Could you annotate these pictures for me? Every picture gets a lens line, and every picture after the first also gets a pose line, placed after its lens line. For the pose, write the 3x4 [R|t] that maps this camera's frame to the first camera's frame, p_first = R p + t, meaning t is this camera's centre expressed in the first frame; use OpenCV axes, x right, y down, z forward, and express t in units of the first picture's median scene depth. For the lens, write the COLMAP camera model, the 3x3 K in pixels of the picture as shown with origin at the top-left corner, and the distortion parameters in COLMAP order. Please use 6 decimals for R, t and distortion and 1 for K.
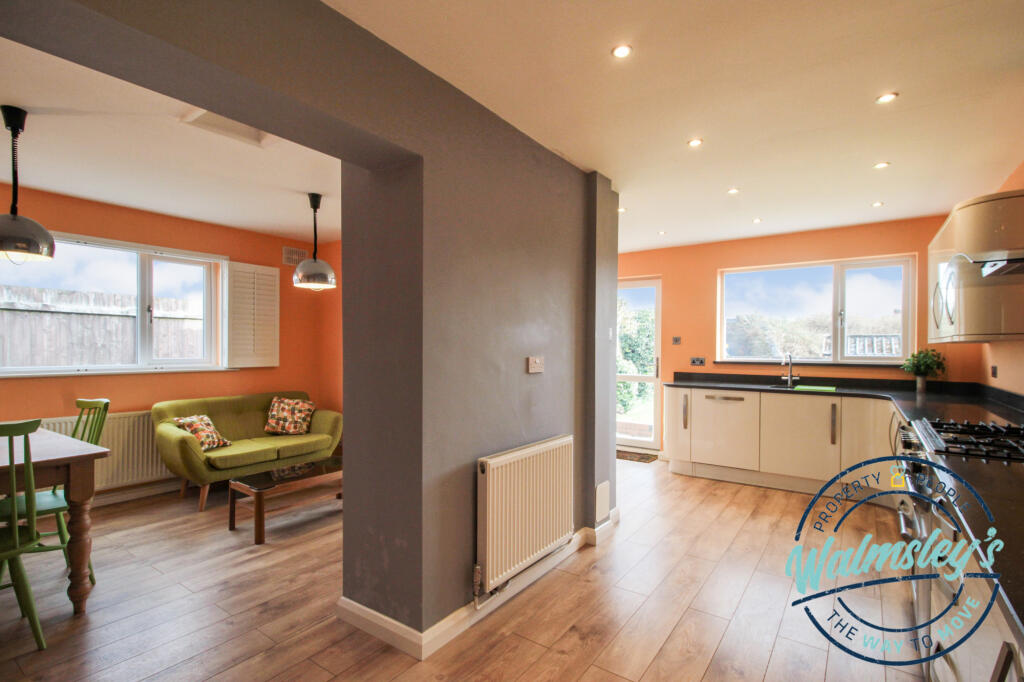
lens RADIAL K [[488.4, 0, 508.0], [0, 488.4, 349.7], [0, 0, 1]] dist [0.003577, -0.000434]
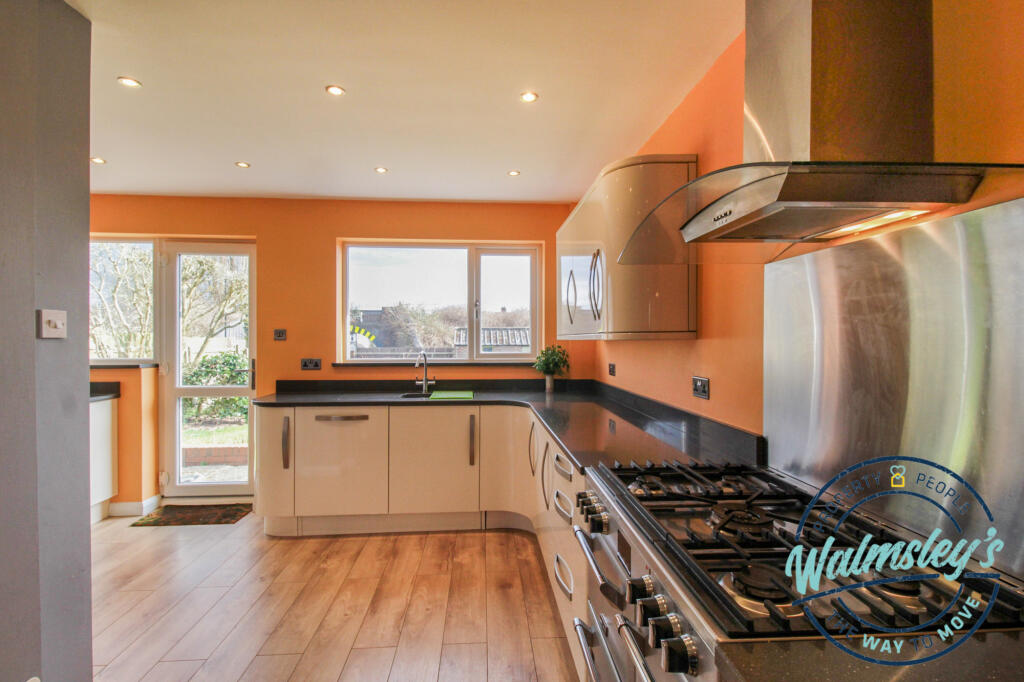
lens RADIAL K [[491.8, 0, 512.0], [0, 491.8, 341.0], [0, 0, 1]] dist [0.023517, 0.000021]
pose [[0.771021, -0.007302, 0.636768, 0.186254], [0.006703, 0.999972, 0.003351, -0.012383], [-0.636774, 0.001685, 0.771048, 0.308354]]
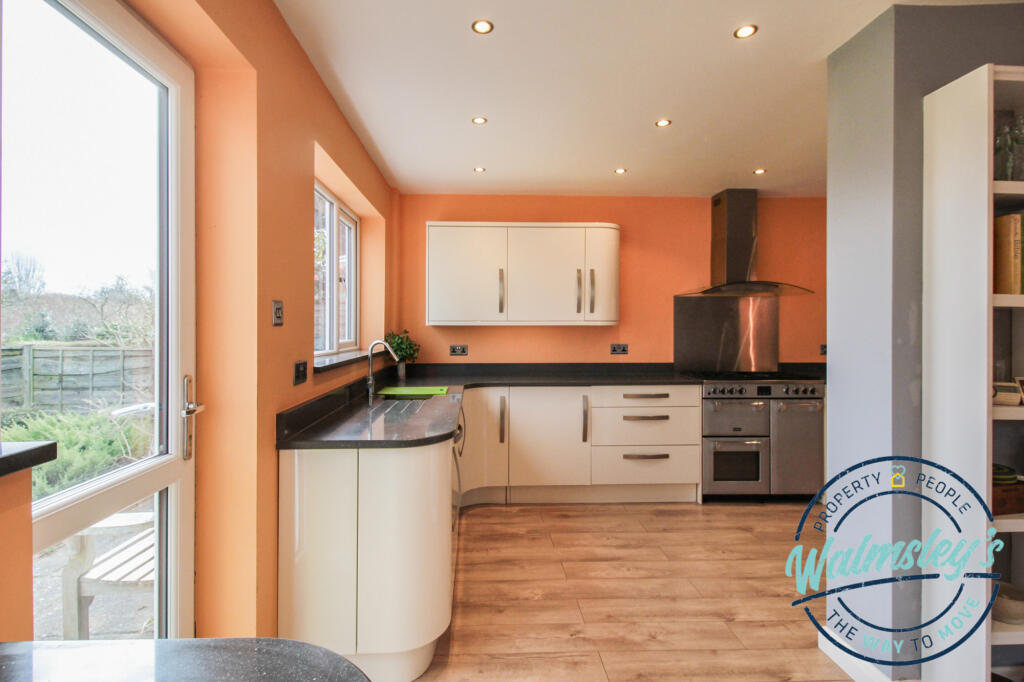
lens RADIAL K [[497.1, 0, 508.4], [0, 497.1, 330.2], [0, 0, 1]] dist [0.001116, 0.000058]
pose [[-0.617219, -0.009702, 0.786732, 0.006377], [-0.000903, 0.999932, 0.011623, -0.012931], [-0.786791, 0.006464, -0.617186, 1.319347]]
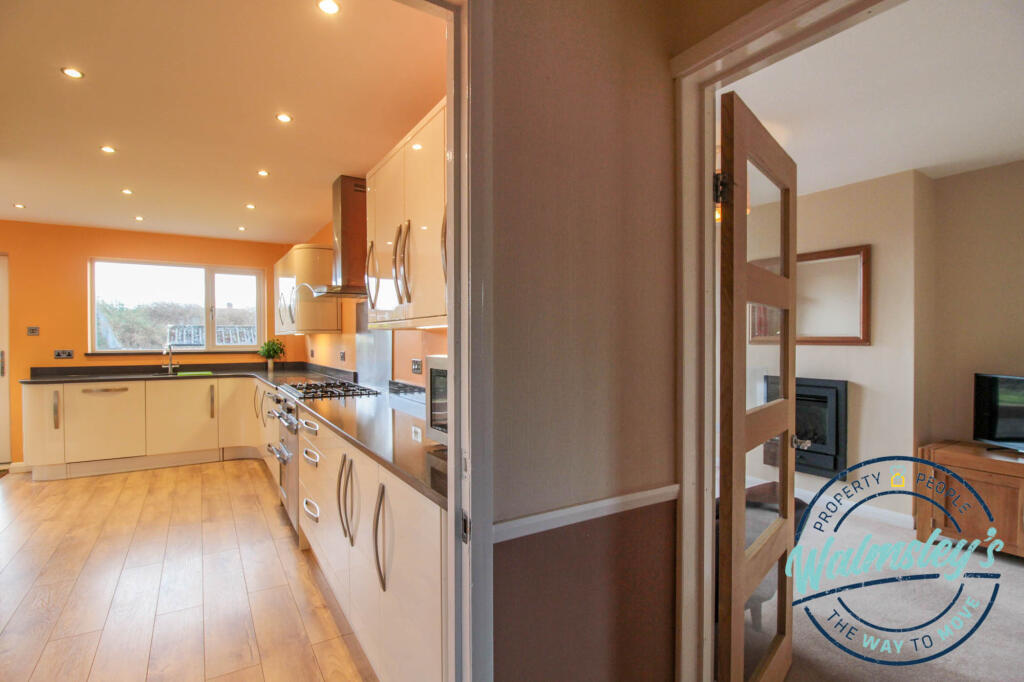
lens RADIAL K [[502.8, 0, 512.7], [0, 502.8, 344.7], [0, 0, 1]] dist [0.021995, -0.025864]
pose [[0.376053, -0.017755, 0.926428, -0.196506], [0.008700, 0.999840, 0.015631, -0.001693], [-0.926557, 0.002182, 0.376147, -0.149646]]
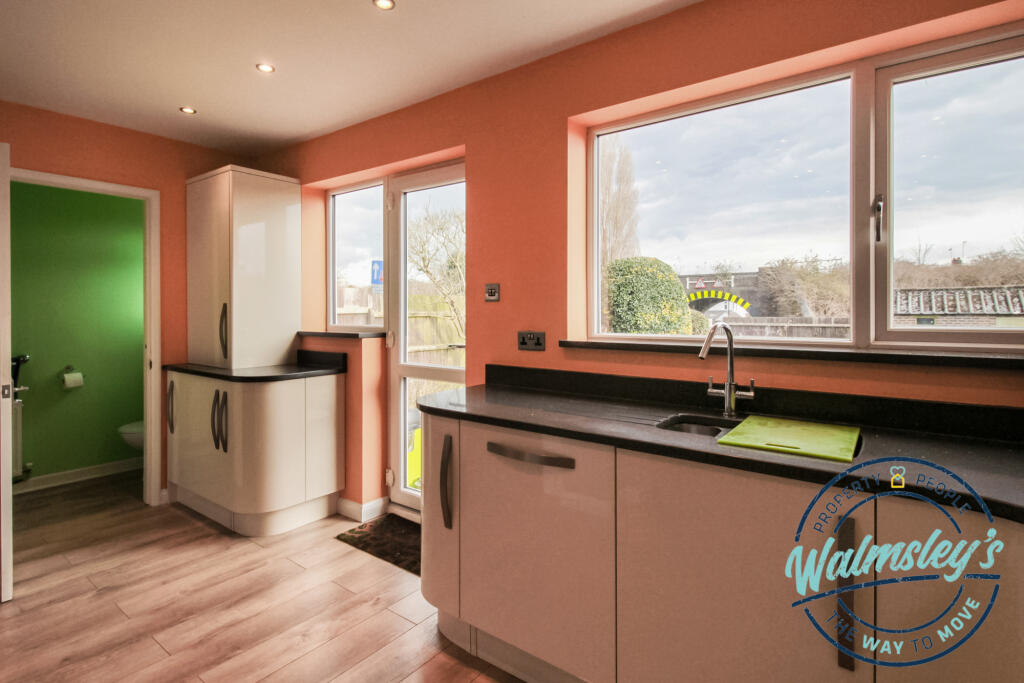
lens RADIAL K [[524.6, 0, 494.2], [0, 524.6, 309.7], [0, 0, 1]] dist [0.001125, 0.000478]
pose [[0.998800, -0.010703, -0.047795, 0.451771], [0.010532, 0.999937, -0.003835, -0.001583], [0.047833, 0.003327, 0.998850, 0.652543]]
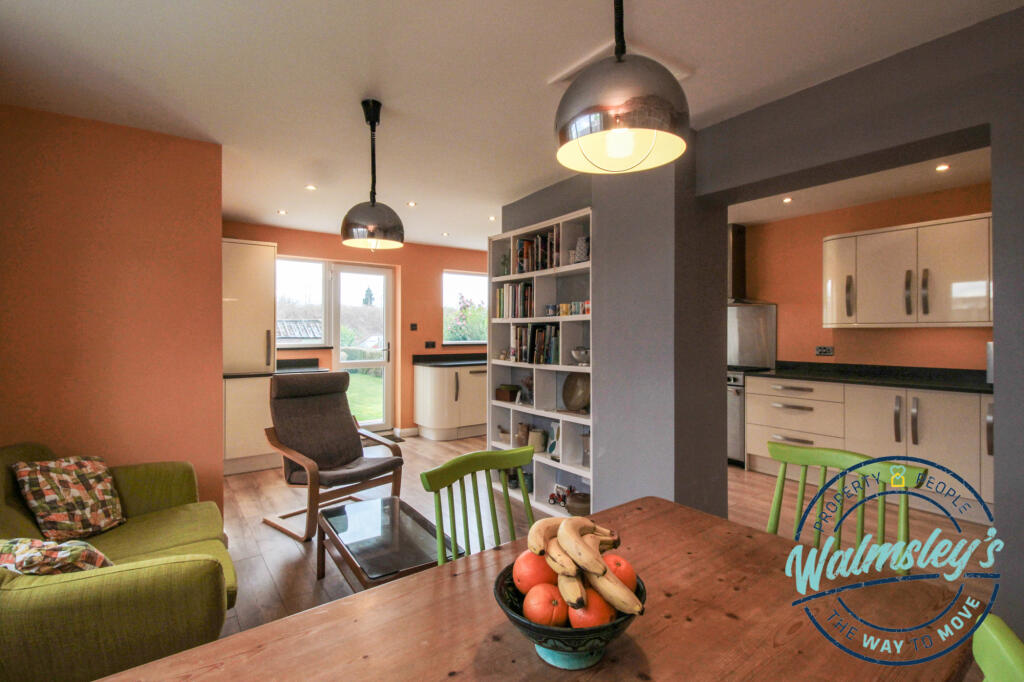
lens RADIAL K [[497.1, 0, 508.4], [0, 497.1, 330.2], [0, 0, 1]] dist [0.001116, 0.000058]
pose [[0.307857, -0.001919, 0.951431, -0.828647], [0.005870, 0.999983, 0.000118, -0.012282], [-0.951415, 0.005549, 0.307863, 0.539147]]
